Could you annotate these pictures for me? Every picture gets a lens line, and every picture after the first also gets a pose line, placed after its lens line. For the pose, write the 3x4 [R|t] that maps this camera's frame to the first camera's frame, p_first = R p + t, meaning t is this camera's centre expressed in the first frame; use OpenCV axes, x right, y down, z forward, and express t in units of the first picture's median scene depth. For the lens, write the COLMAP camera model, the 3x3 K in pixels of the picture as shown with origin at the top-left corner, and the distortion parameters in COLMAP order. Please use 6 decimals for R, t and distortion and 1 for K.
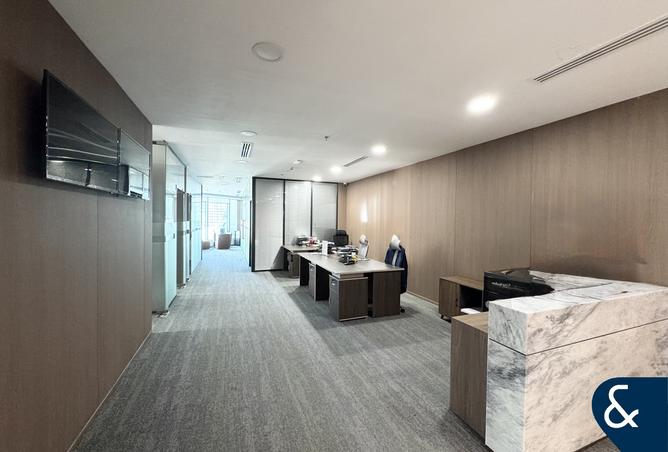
lens RADIAL K [[269.3, 0, 334.0], [0, 269.3, 226.0], [0, 0, 1]] dist [0.000082, 0.000022]
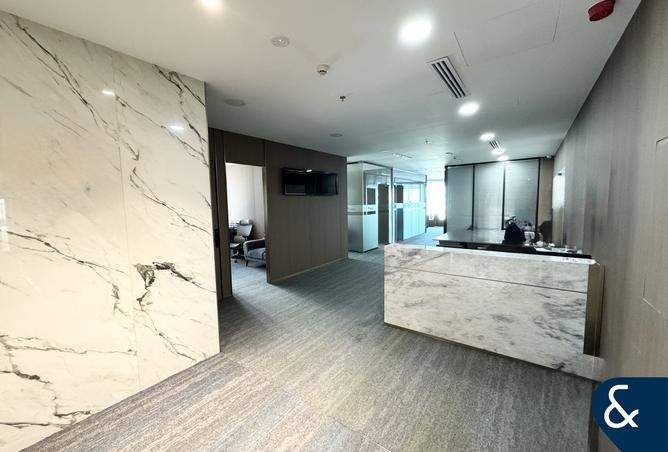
lens RADIAL K [[269.3, 0, 334.0], [0, 269.3, 226.0], [0, 0, 1]] dist [0.000082, 0.000022]
pose [[0.534014, 0.053073, -0.843808, 1.654209], [0.007299, 0.997701, 0.067372, 0.019604], [0.845444, -0.042136, 0.532399, -0.324364]]
